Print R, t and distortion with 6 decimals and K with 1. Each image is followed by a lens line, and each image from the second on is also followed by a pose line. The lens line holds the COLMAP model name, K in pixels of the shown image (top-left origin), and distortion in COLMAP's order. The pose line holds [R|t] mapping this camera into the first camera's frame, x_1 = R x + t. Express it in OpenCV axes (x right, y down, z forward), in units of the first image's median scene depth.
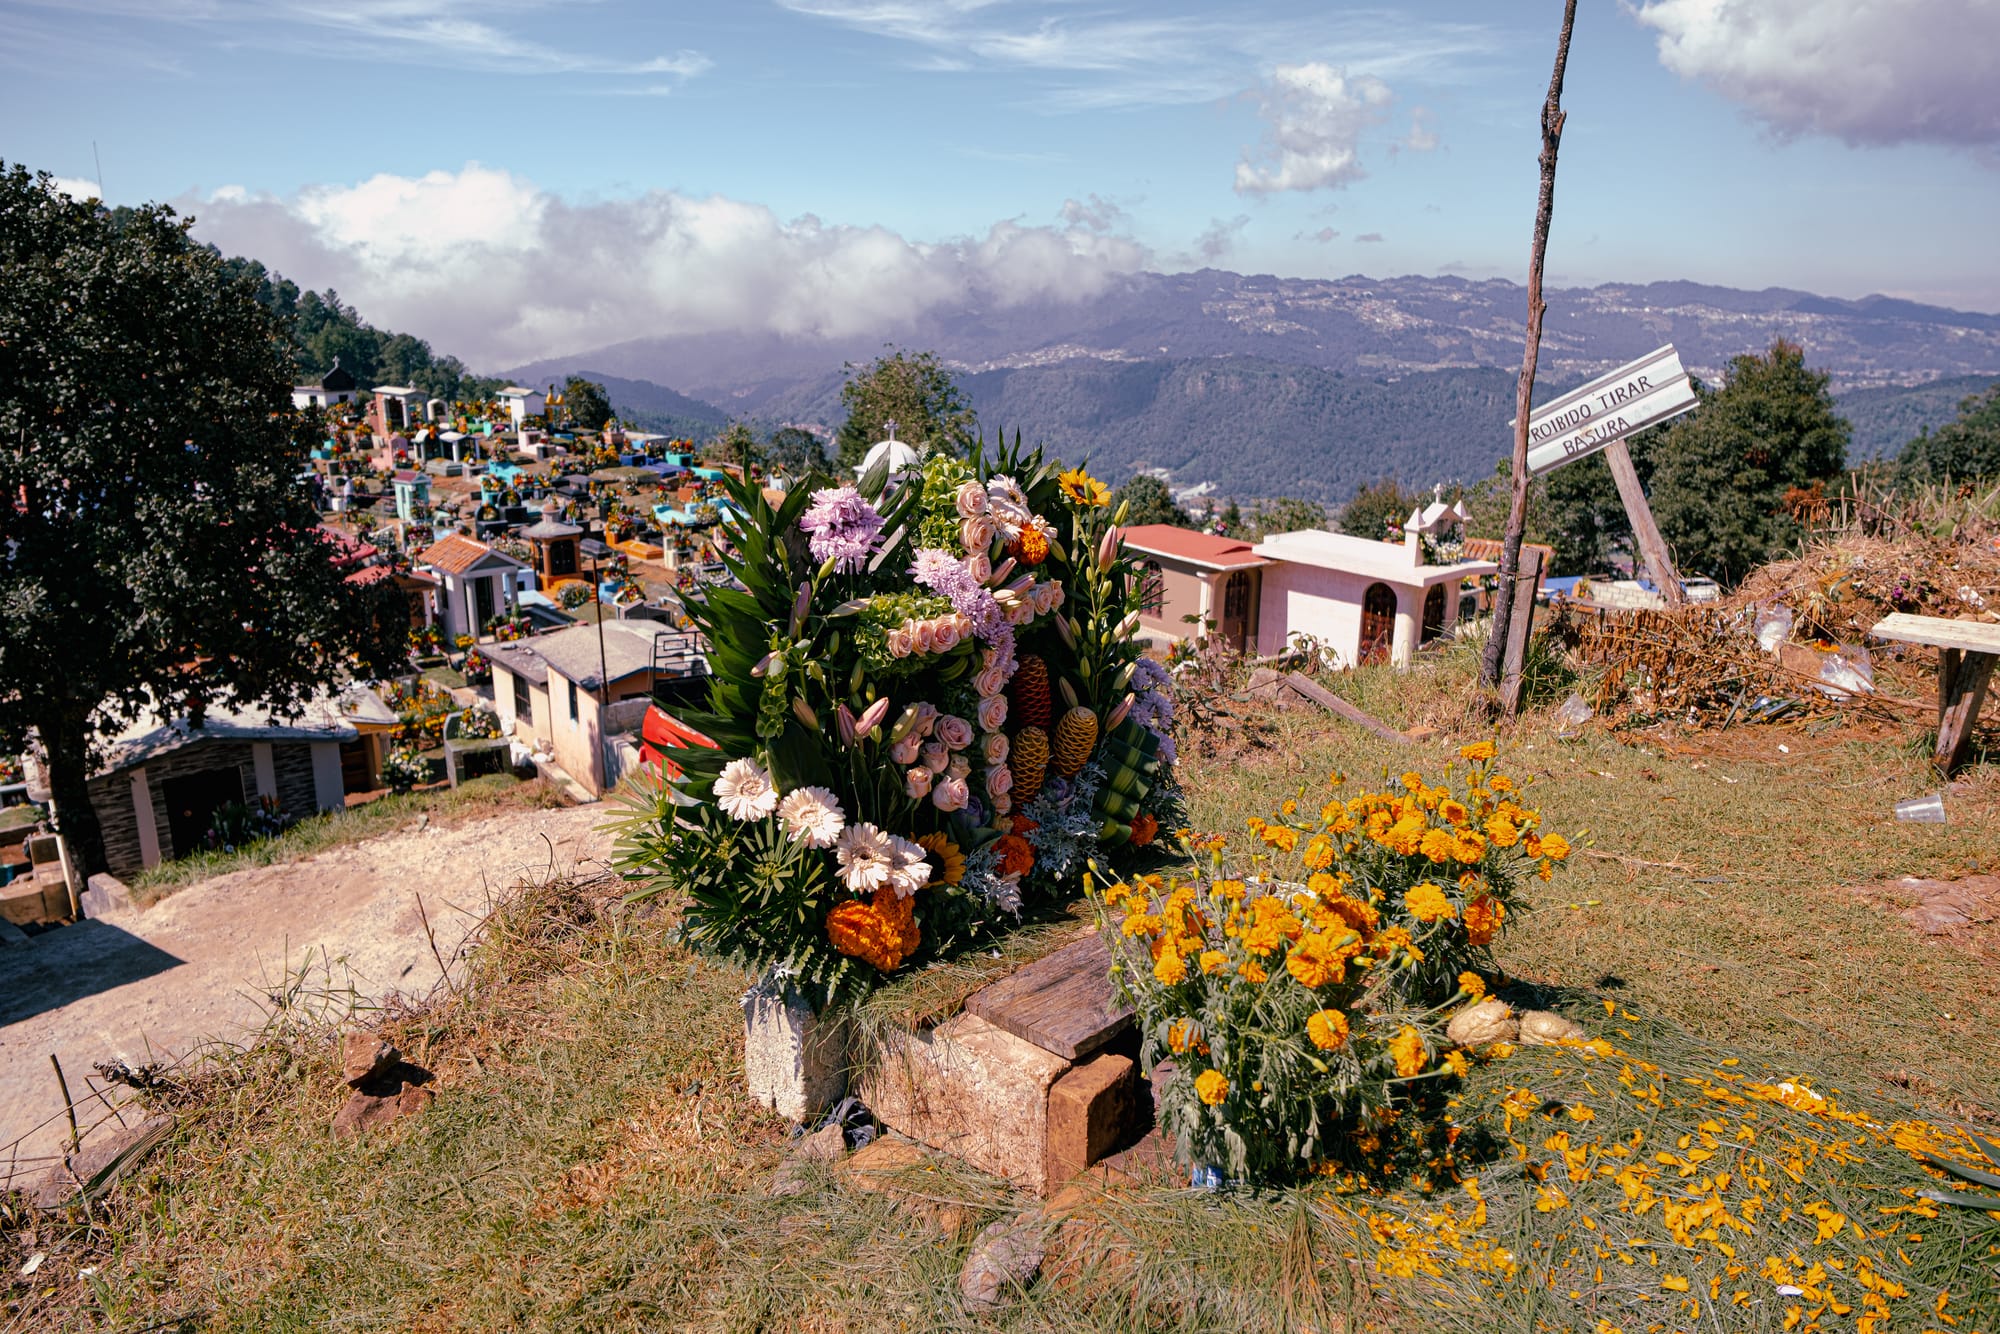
lens RADIAL K [[1433.3, 0, 1000.0], [0, 1433.3, 667.0], [0, 0, 1]] dist [0.009979, -0.007892]
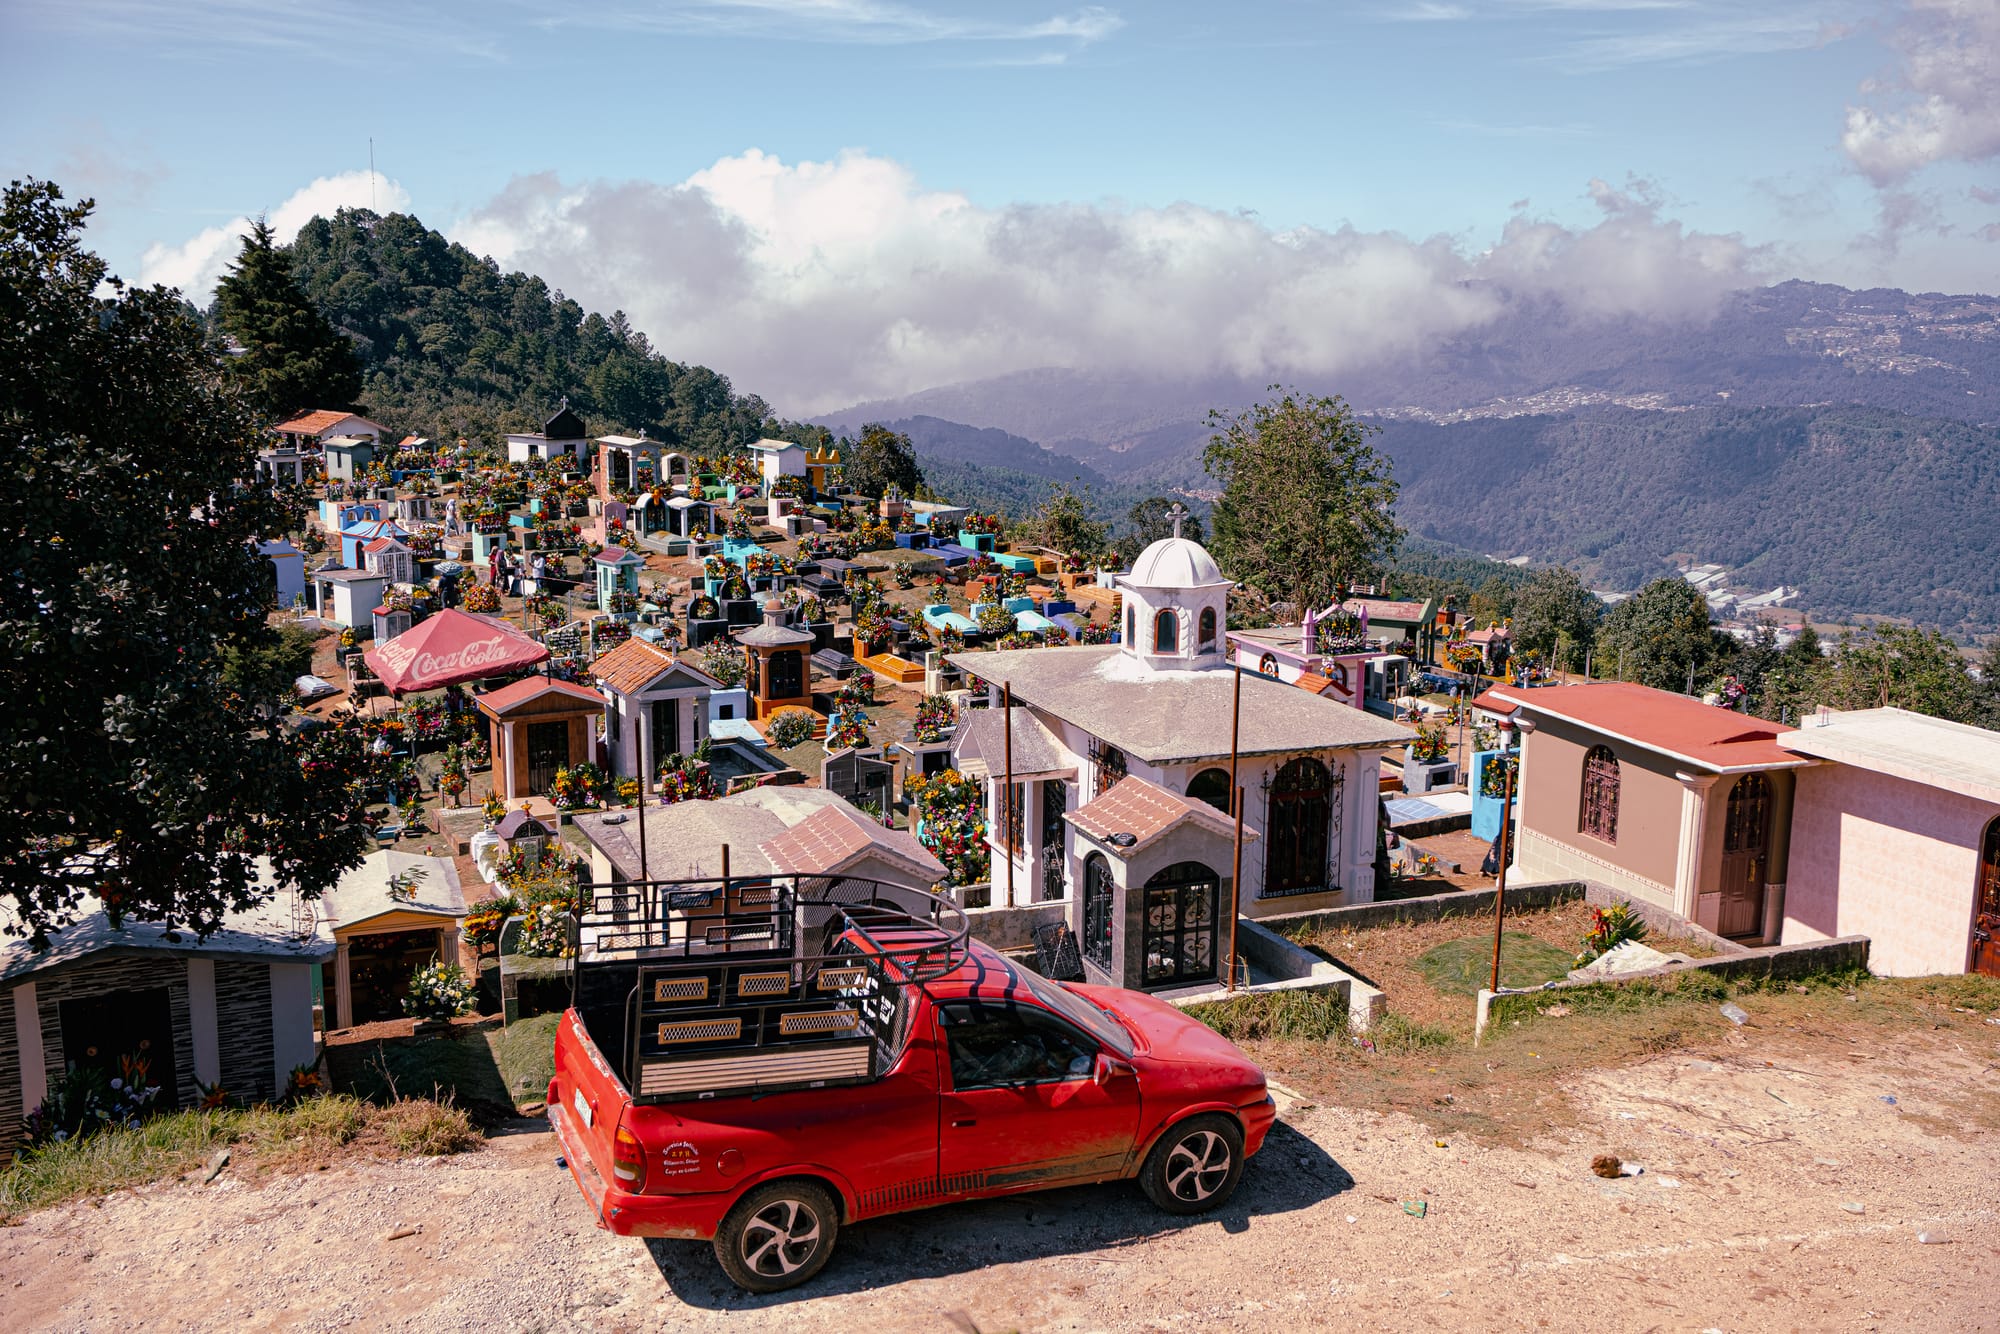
lens RADIAL K [[1854.5, 0, 1032.4], [0, 1854.5, 667.7], [0, 0, 1]] dist [0.013086, -0.016604]
pose [[0.966793, 0.047268, -0.251152, 0.043562], [-0.064285, 0.996127, -0.059987, -0.028347], [0.247344, 0.074140, 0.966087, 0.115475]]
